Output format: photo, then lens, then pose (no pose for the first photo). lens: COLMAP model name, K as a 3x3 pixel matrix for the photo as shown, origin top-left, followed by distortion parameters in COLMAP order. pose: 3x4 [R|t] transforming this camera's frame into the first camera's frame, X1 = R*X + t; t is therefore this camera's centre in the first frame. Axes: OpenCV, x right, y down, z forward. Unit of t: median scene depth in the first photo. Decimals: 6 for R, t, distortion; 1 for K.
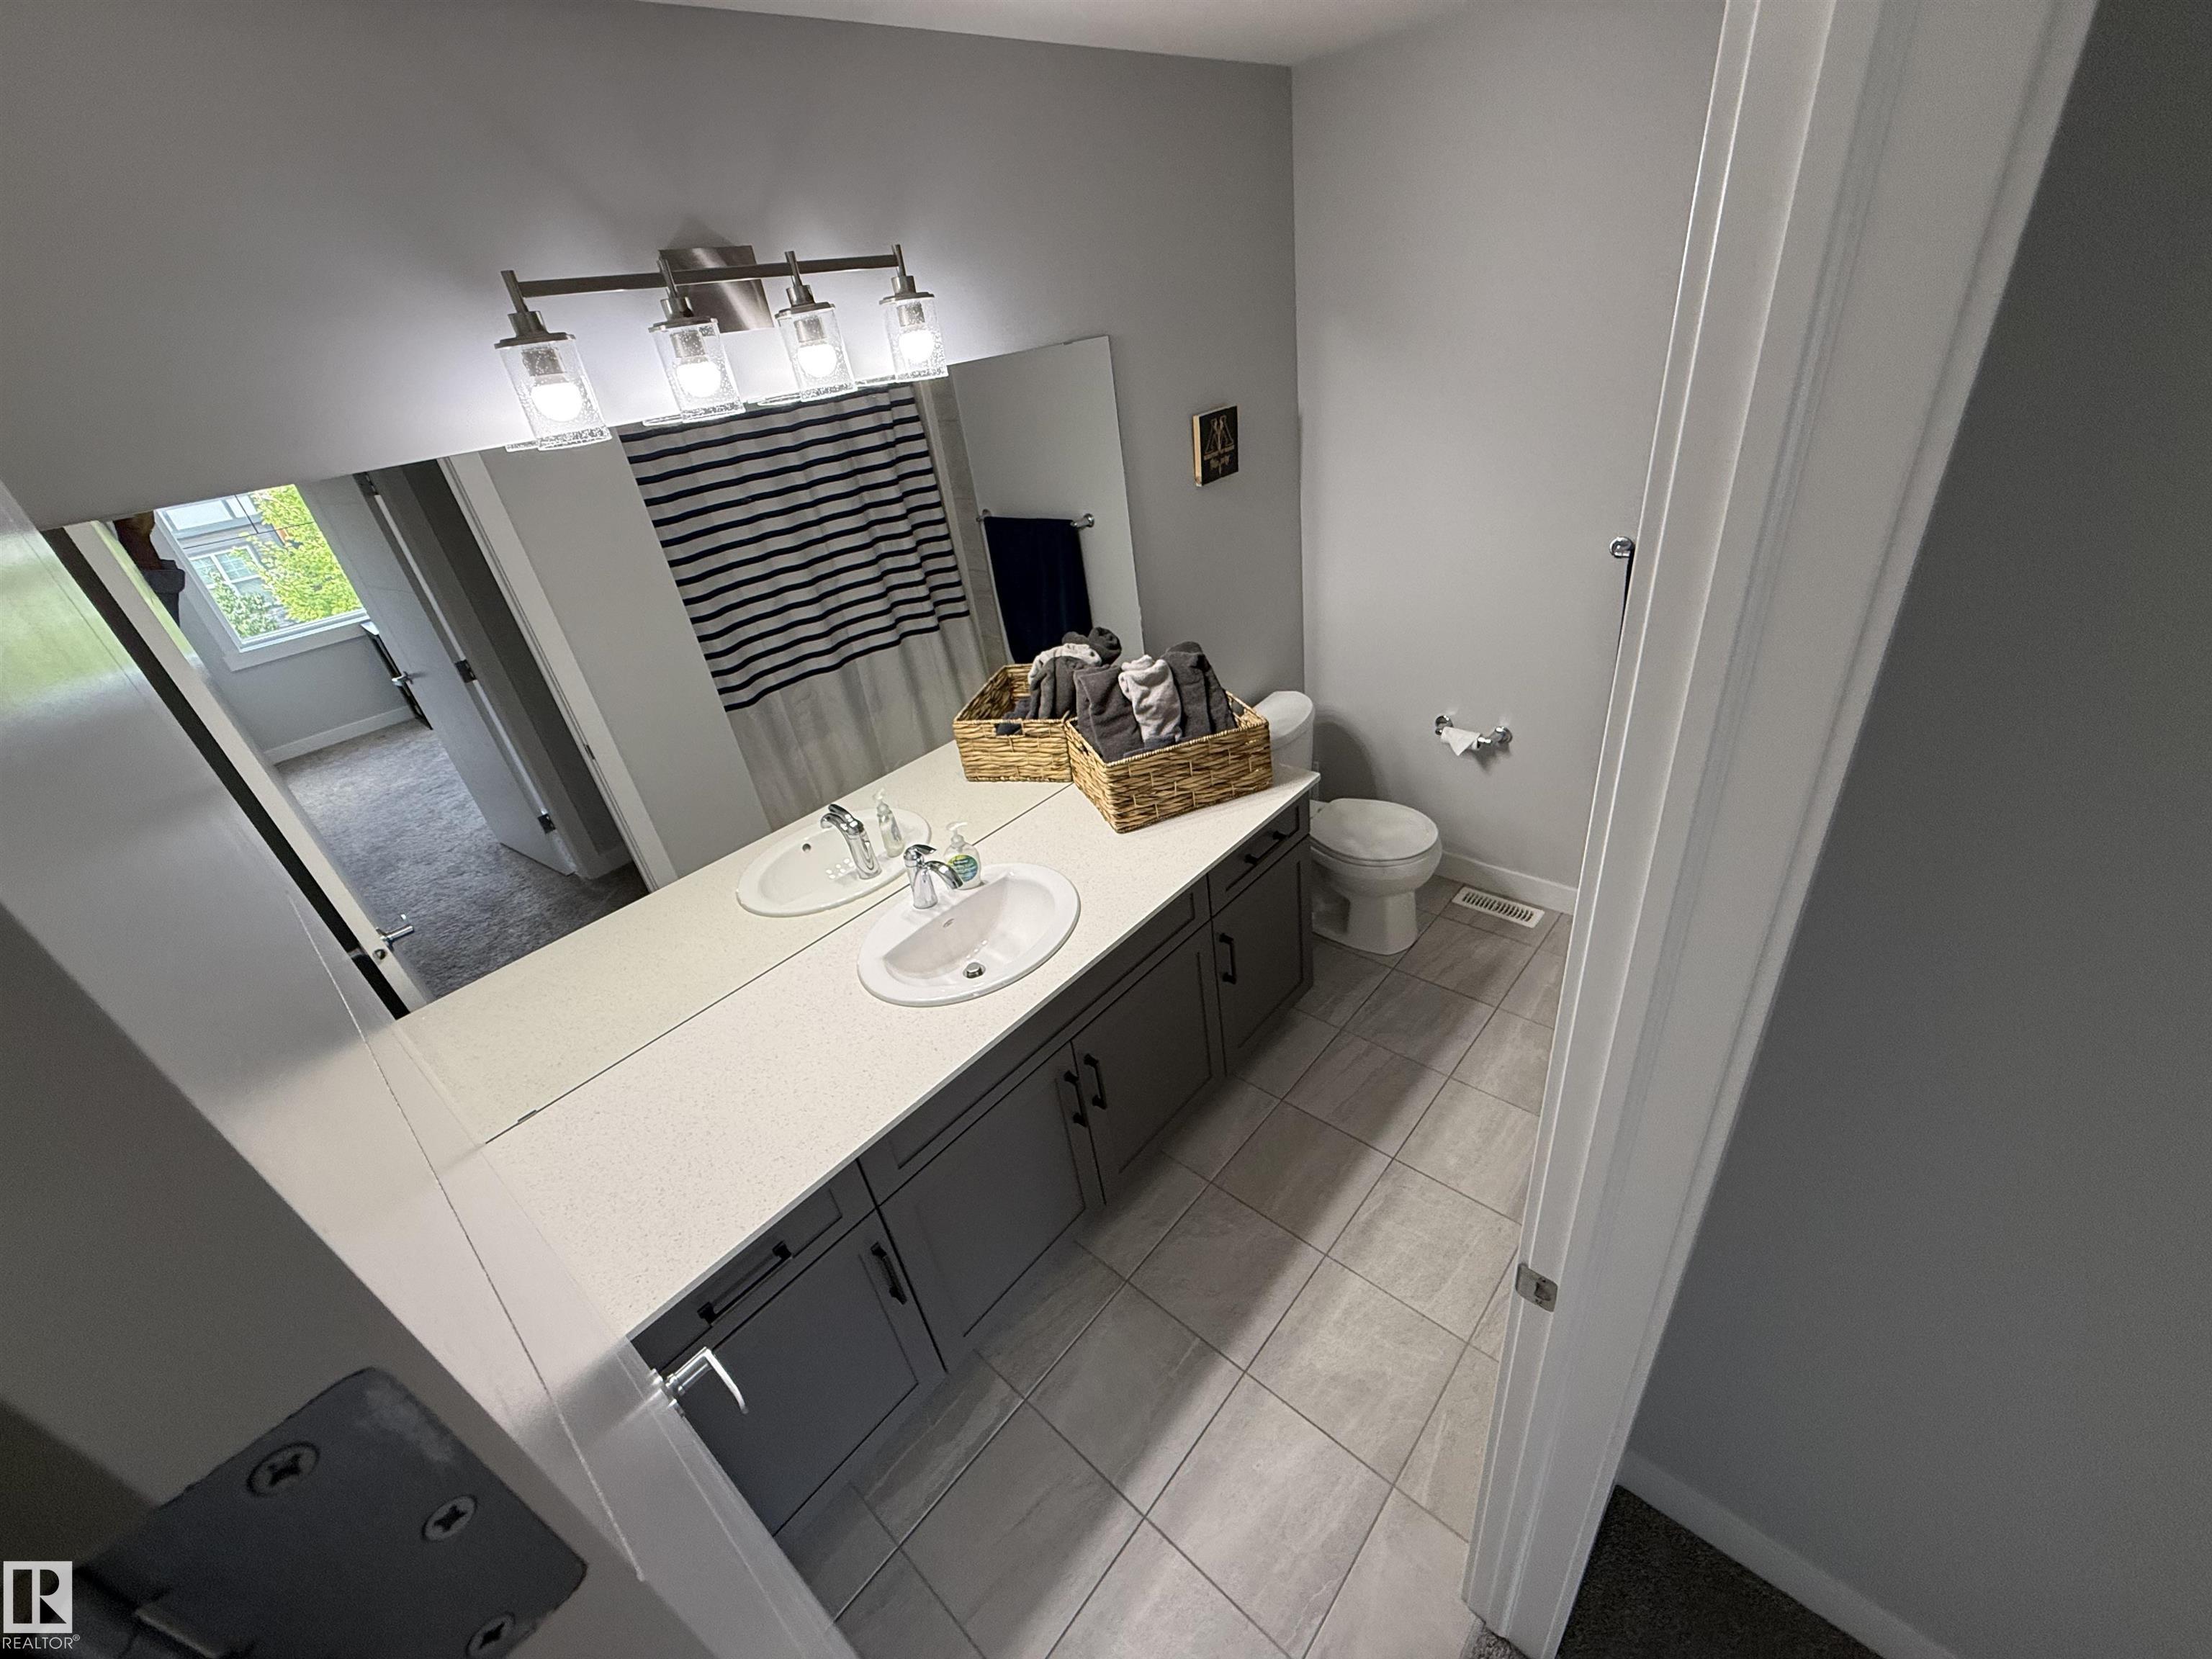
lens RADIAL K [[886.5, 0, 1104.3], [0, 886.5, 829.9], [0, 0, 1]] dist [-0.003751, 0.000660]
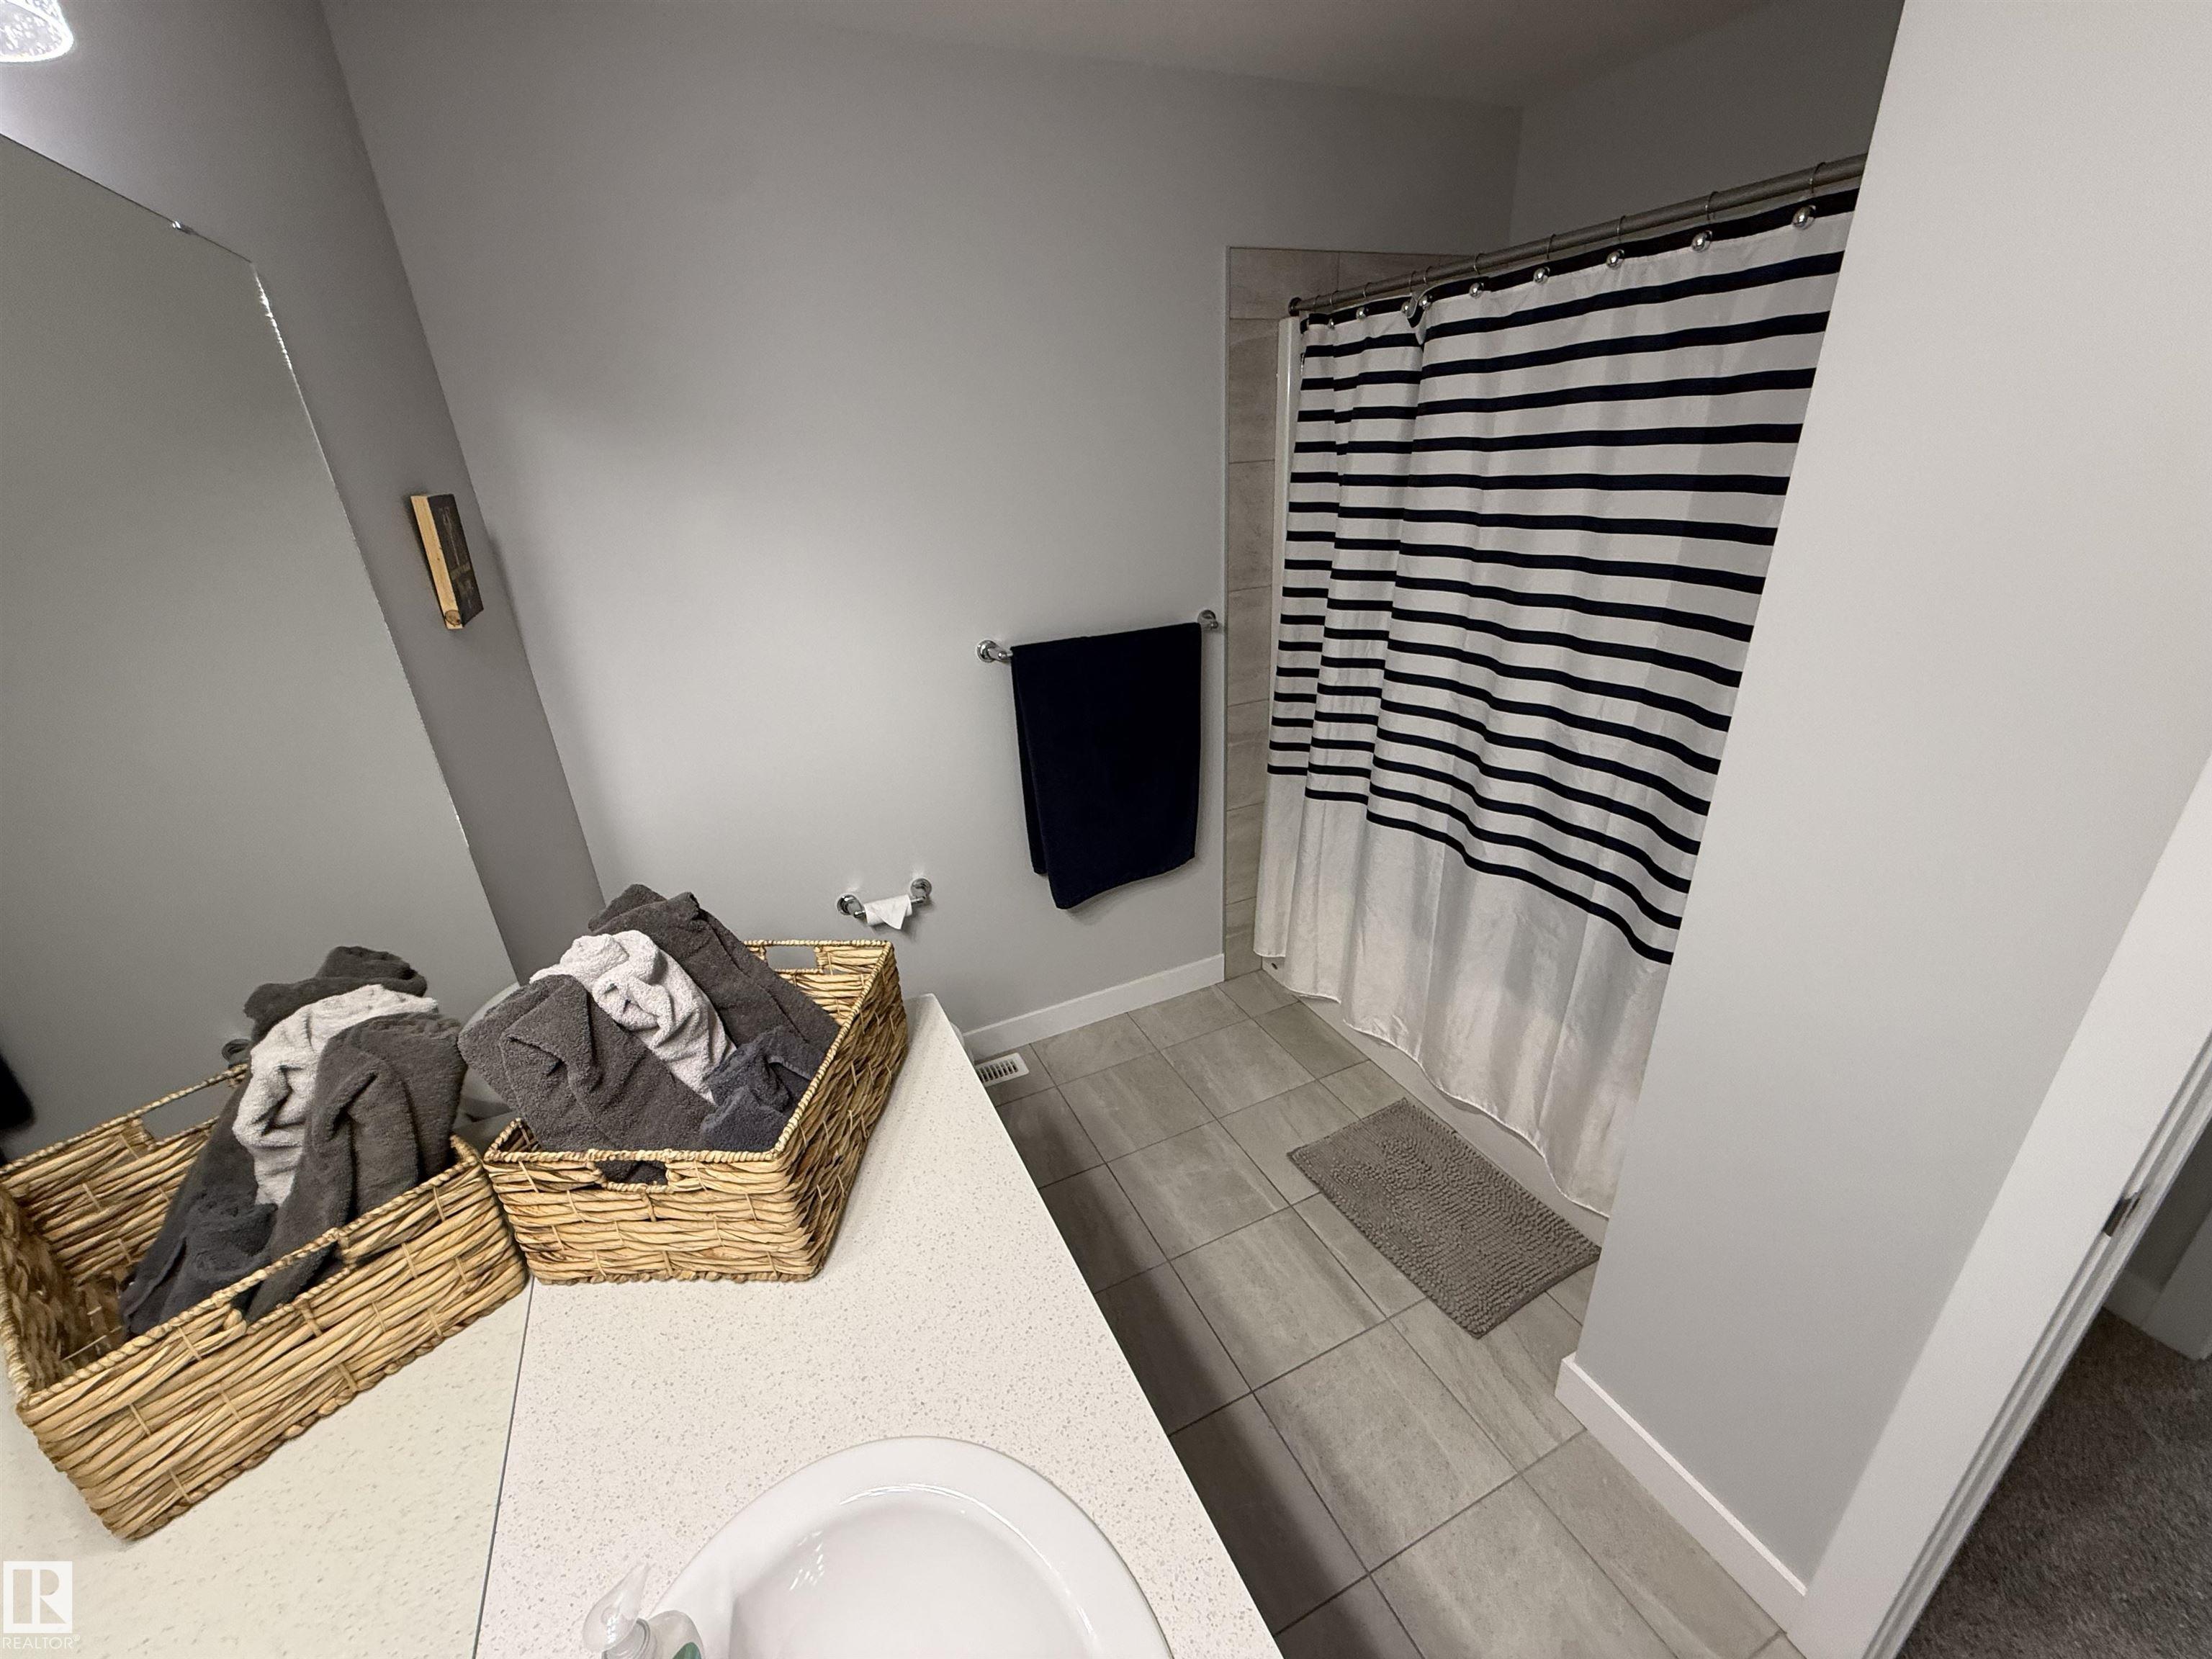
lens RADIAL K [[886.5, 0, 1102.0], [0, 886.5, 830.3], [0, 0, 1]] dist [-0.003751, 0.000660]
pose [[0.389047, -0.261899, 0.883205, -0.243249], [0.466595, 0.882683, 0.056212, -0.141715], [-0.794312, 0.390230, 0.465606, 0.523471]]
